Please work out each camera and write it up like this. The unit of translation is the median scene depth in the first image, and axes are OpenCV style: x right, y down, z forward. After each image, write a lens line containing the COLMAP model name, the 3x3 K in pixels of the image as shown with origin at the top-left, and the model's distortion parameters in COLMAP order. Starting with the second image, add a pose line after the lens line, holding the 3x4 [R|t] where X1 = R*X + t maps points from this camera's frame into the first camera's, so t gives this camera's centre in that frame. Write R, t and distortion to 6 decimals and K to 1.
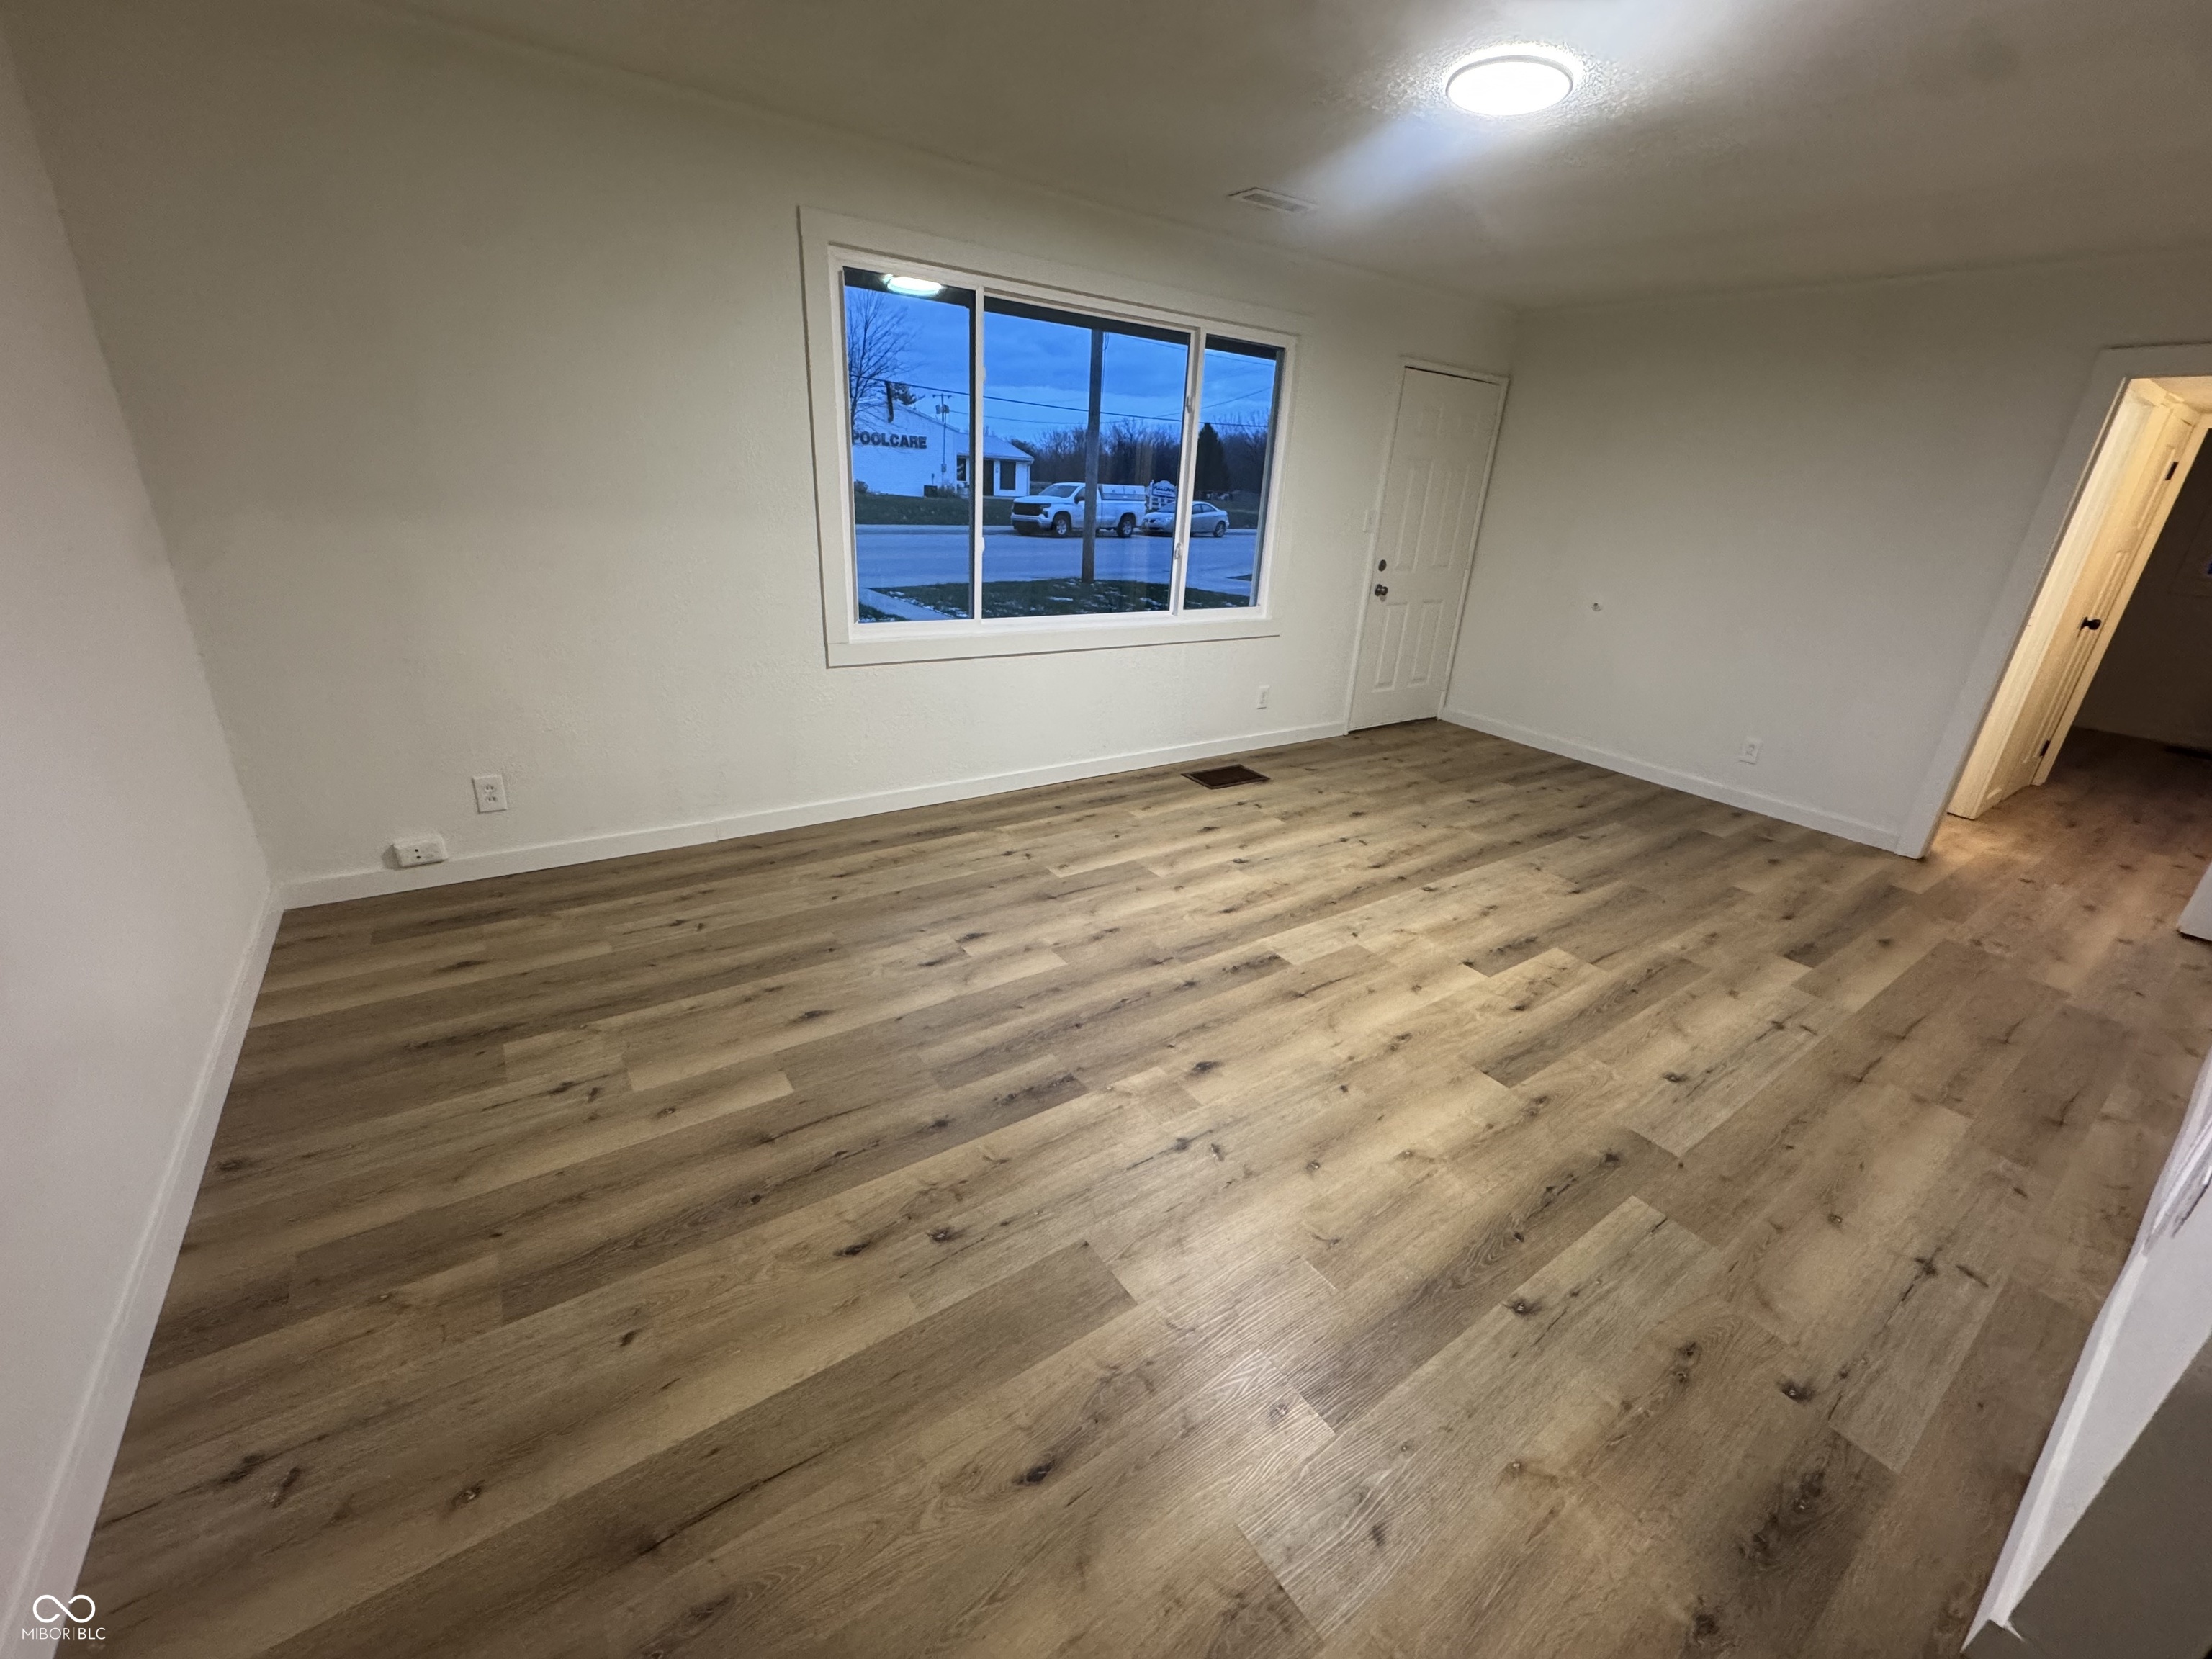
lens RADIAL K [[882.0, 0, 1103.5], [0, 882.0, 825.8], [0, 0, 1]] dist [-0.004131, 0.000185]
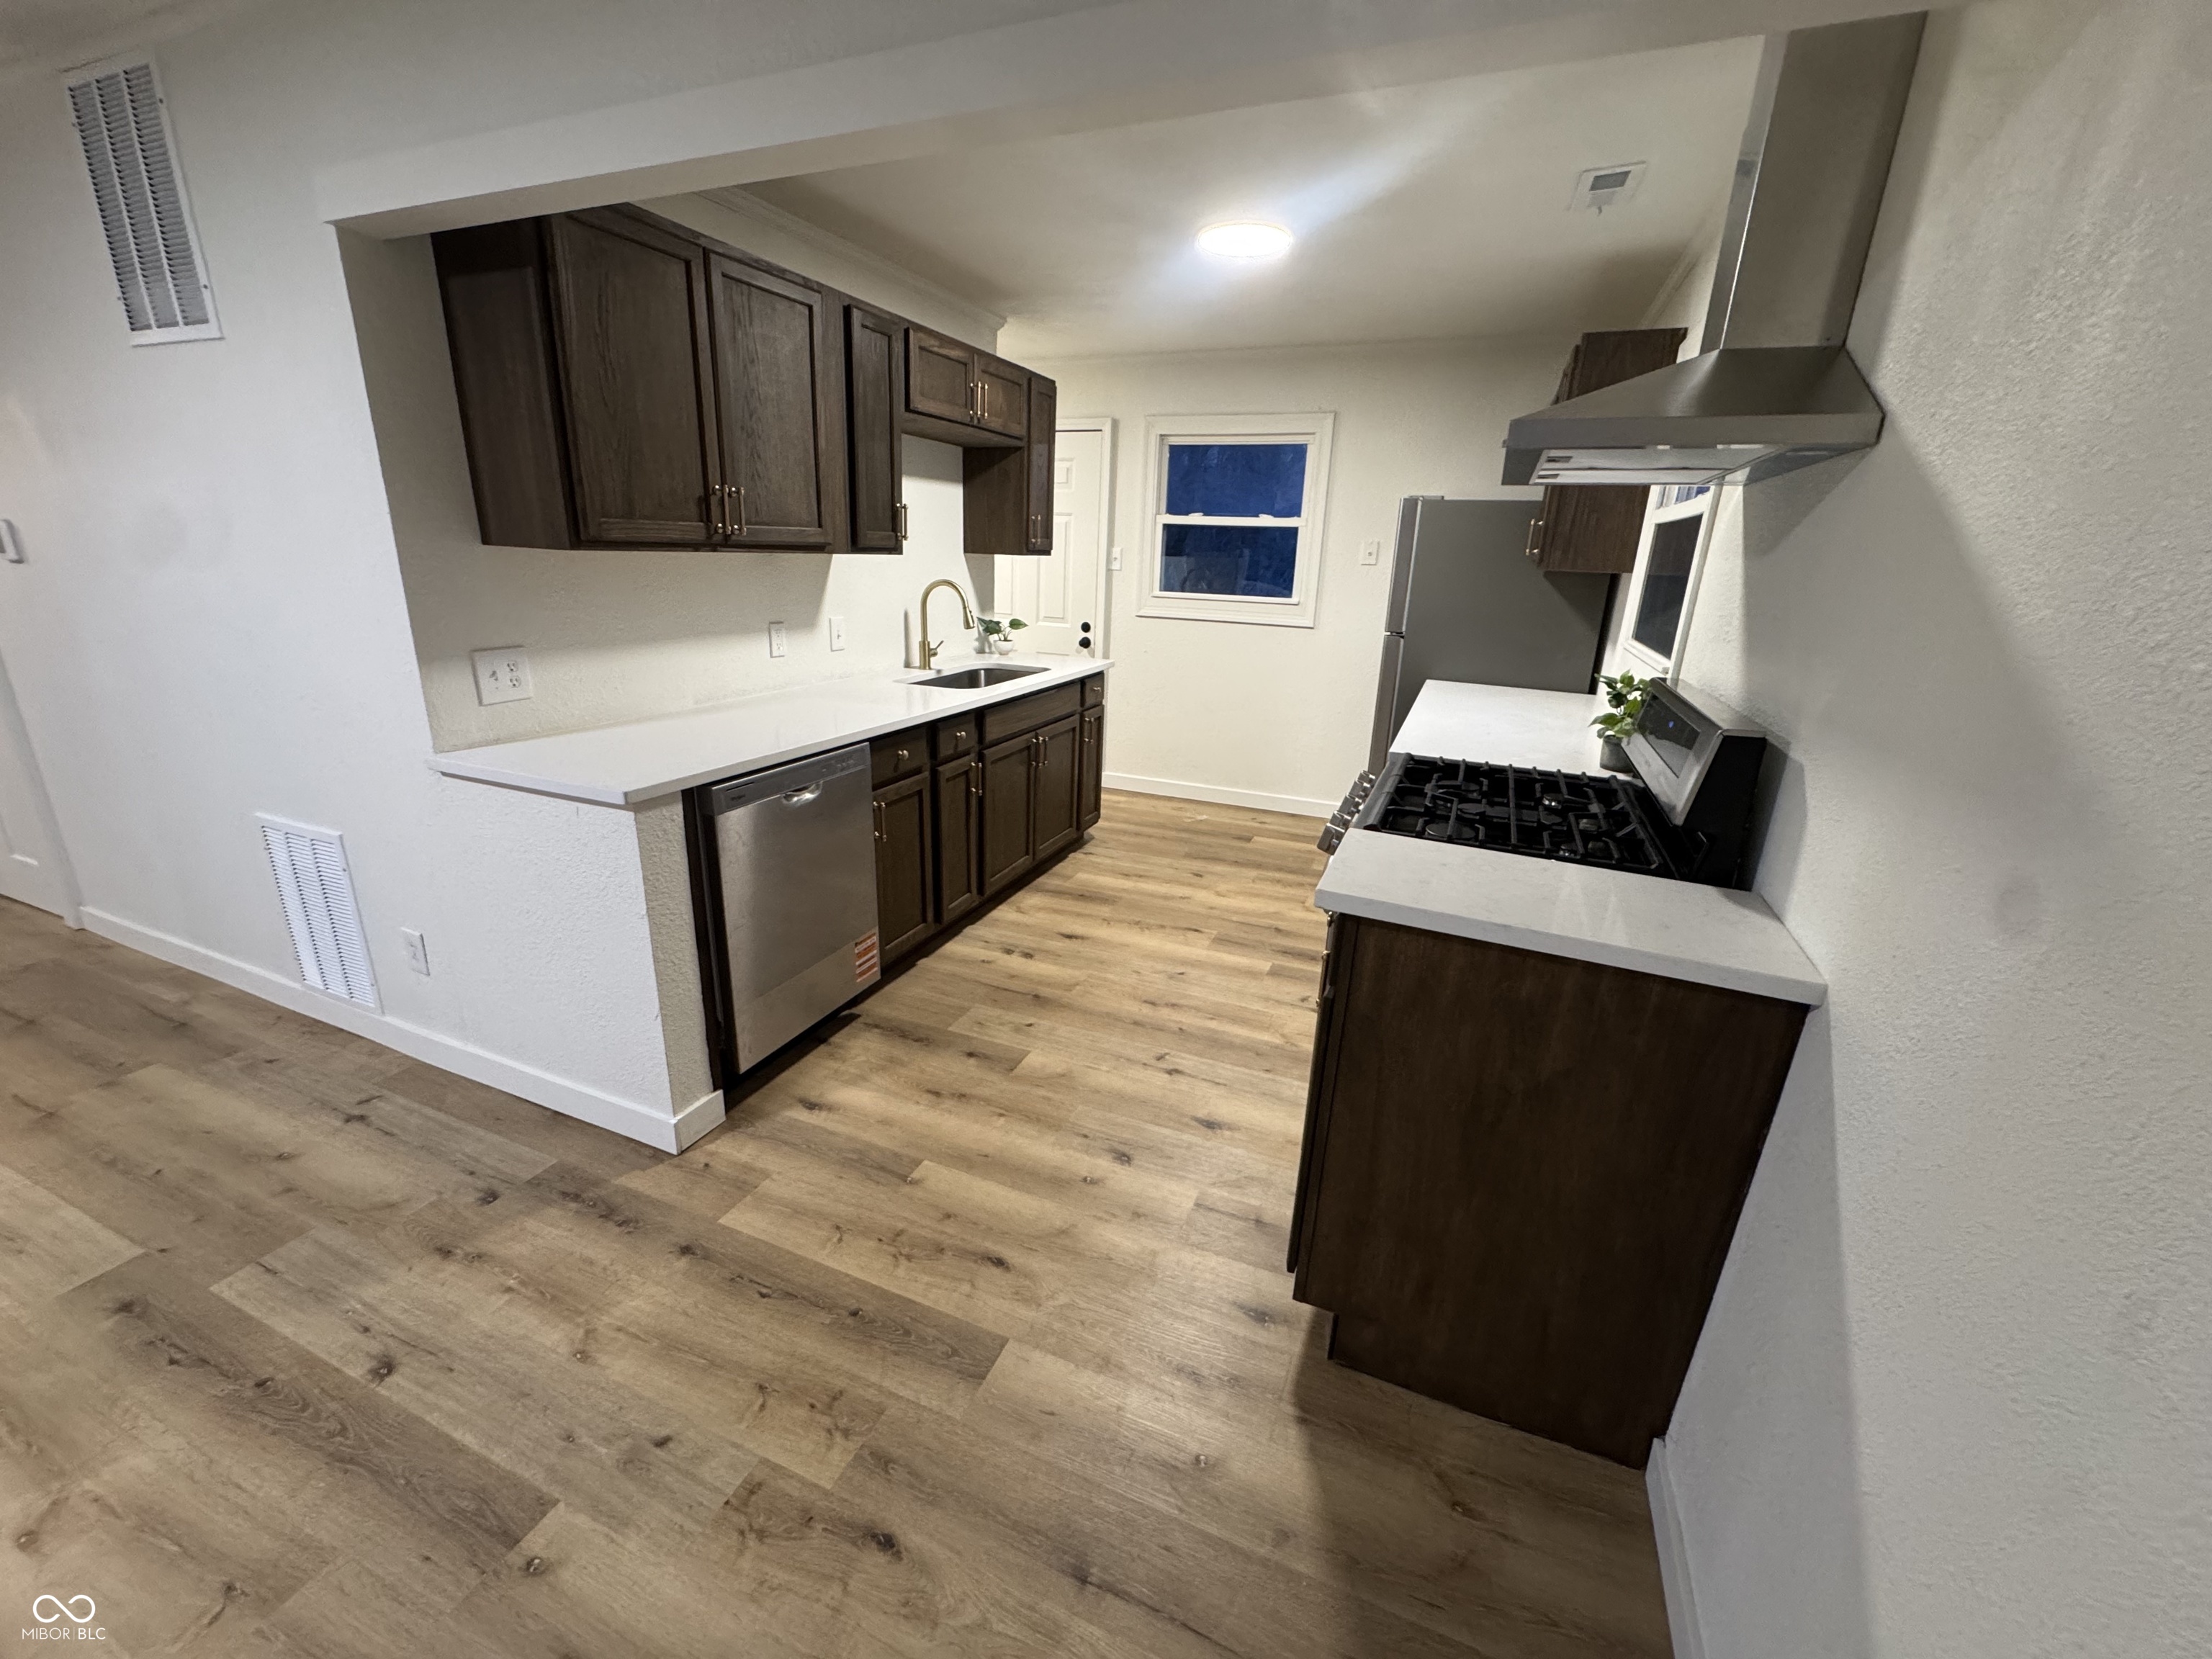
lens RADIAL K [[882.0, 0, 1103.5], [0, 882.0, 825.8], [0, 0, 1]] dist [-0.004131, 0.000185]
pose [[-0.529633, -0.325049, 0.783474, -0.258106], [0.247552, 0.824216, 0.509299, -0.116938], [-0.811300, 0.463692, -0.356065, 0.242774]]
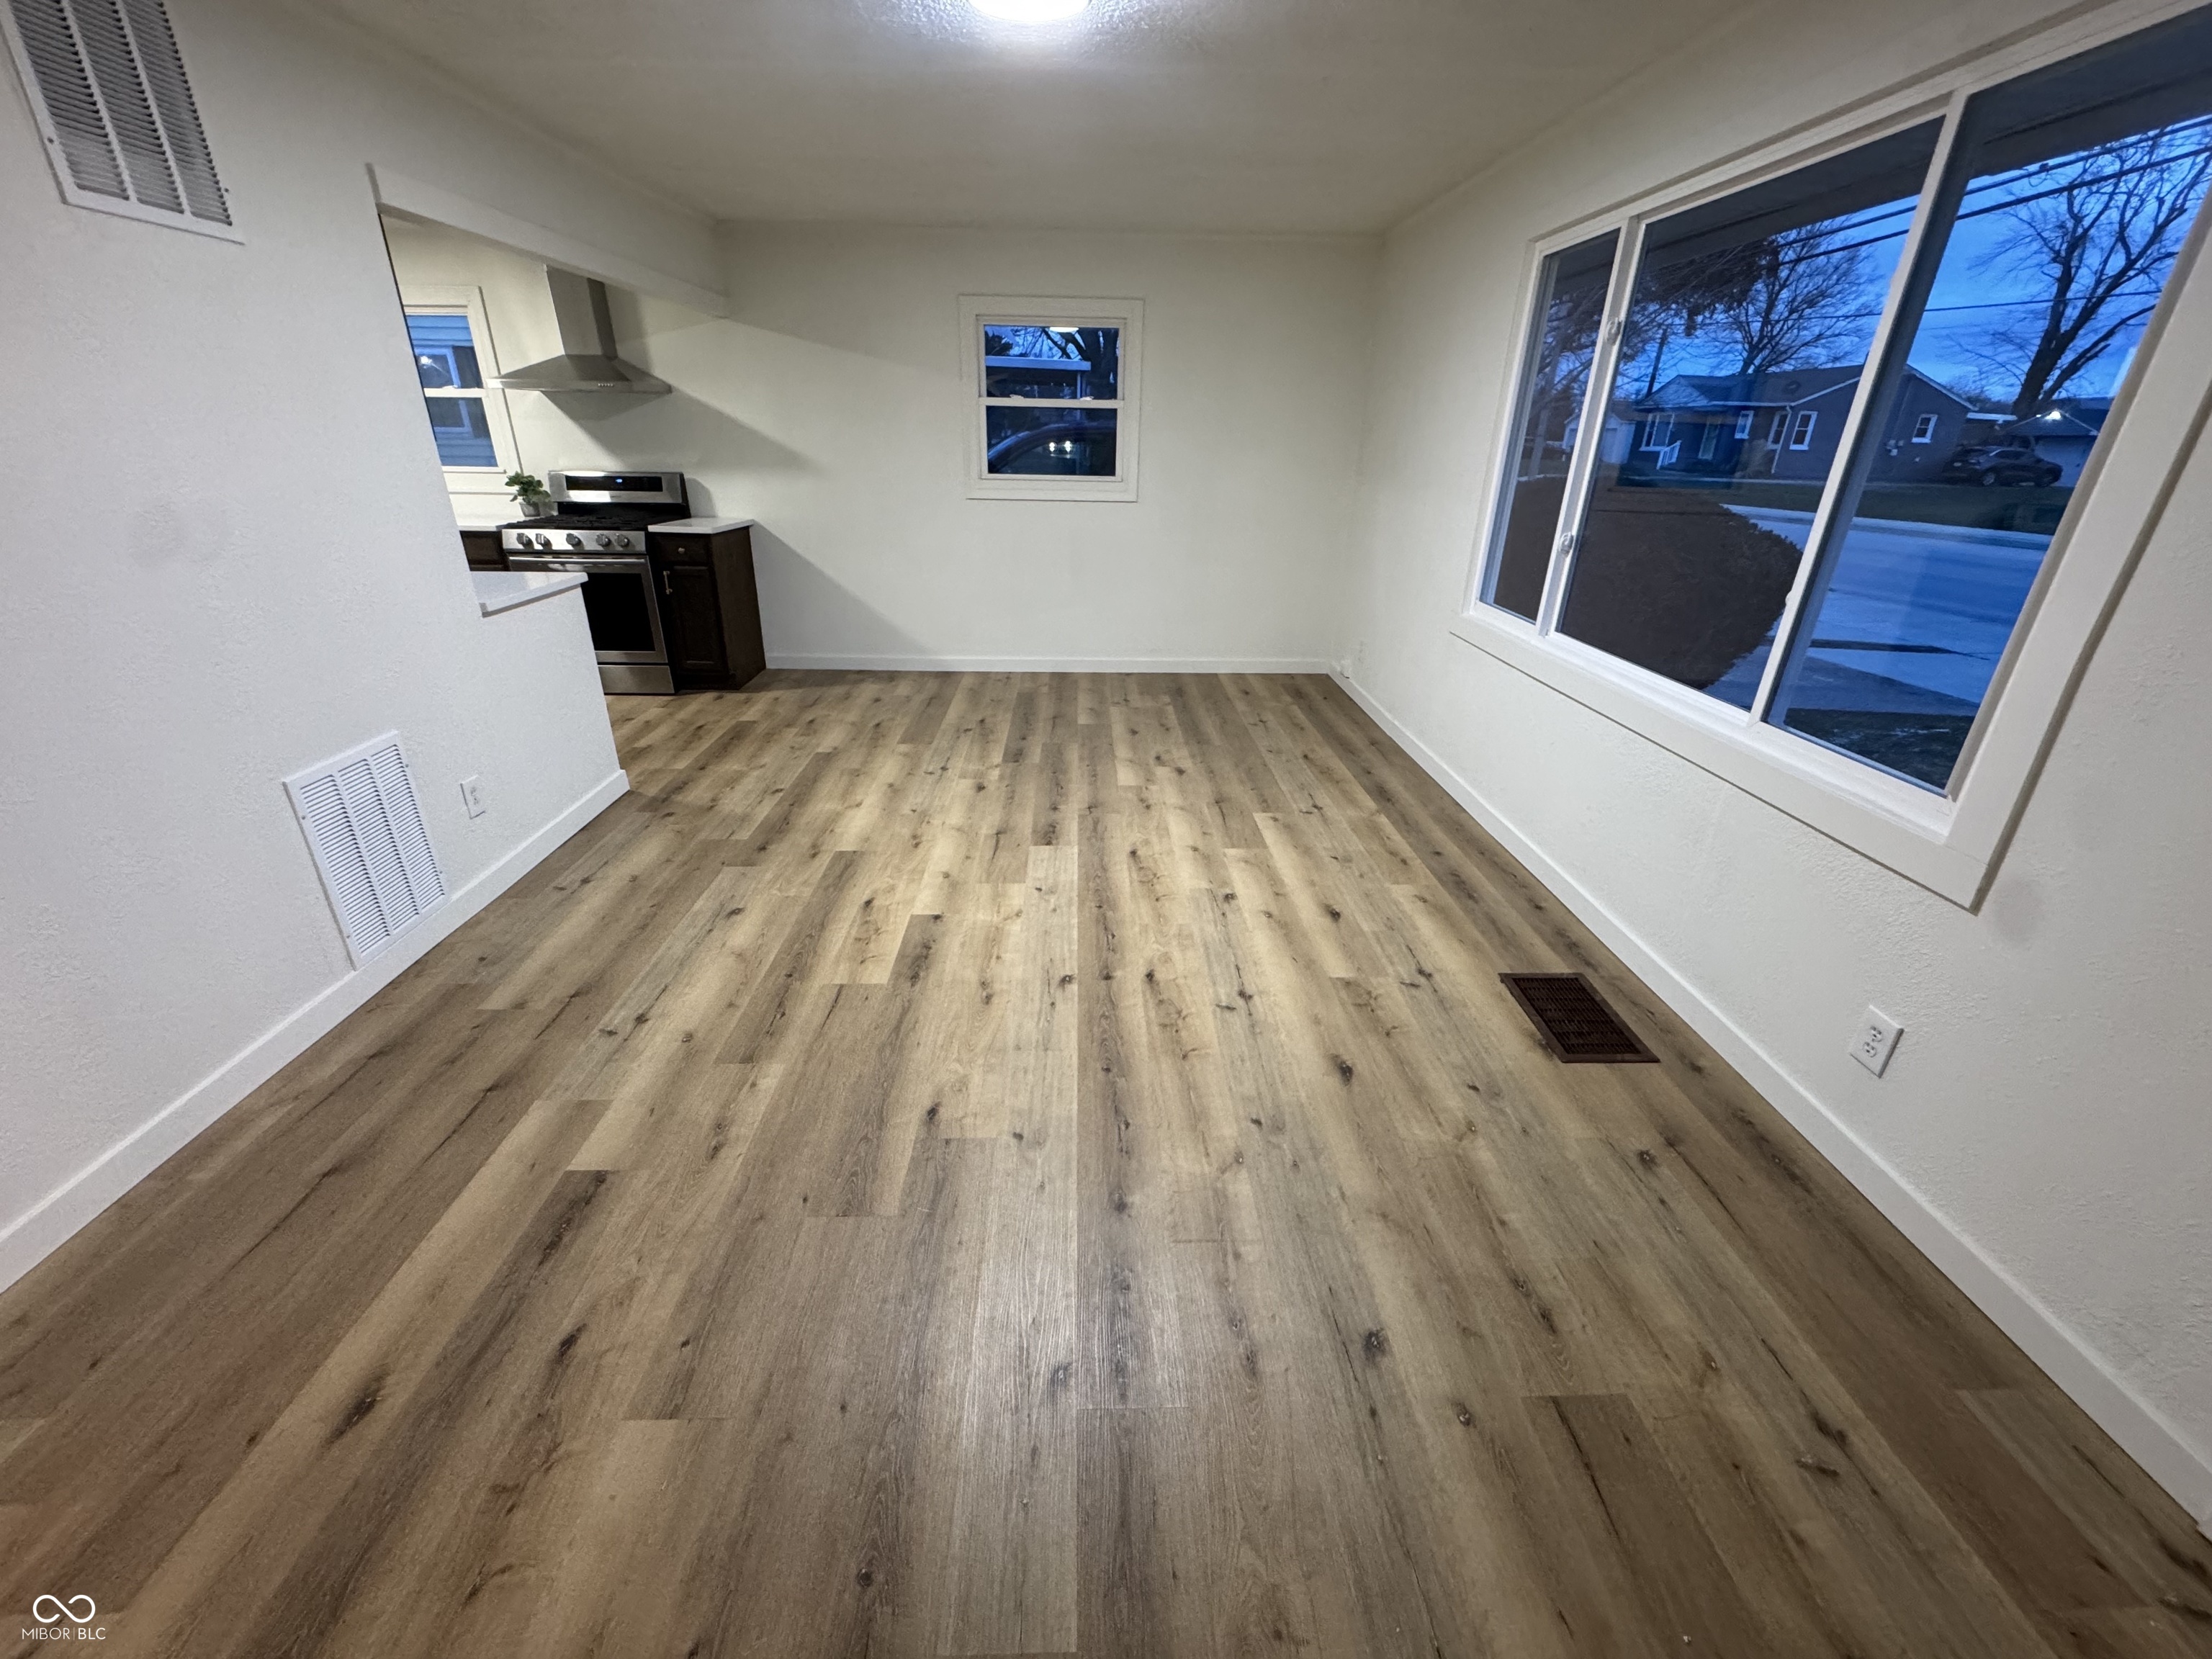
lens RADIAL K [[882.0, 0, 1103.5], [0, 882.0, 825.8], [0, 0, 1]] dist [-0.004131, 0.000185]
pose [[-0.550490, 0.279095, -0.786808, 1.008542], [-0.349025, 0.779207, 0.520594, -0.477136], [0.758382, 0.561197, -0.331535, 1.343141]]
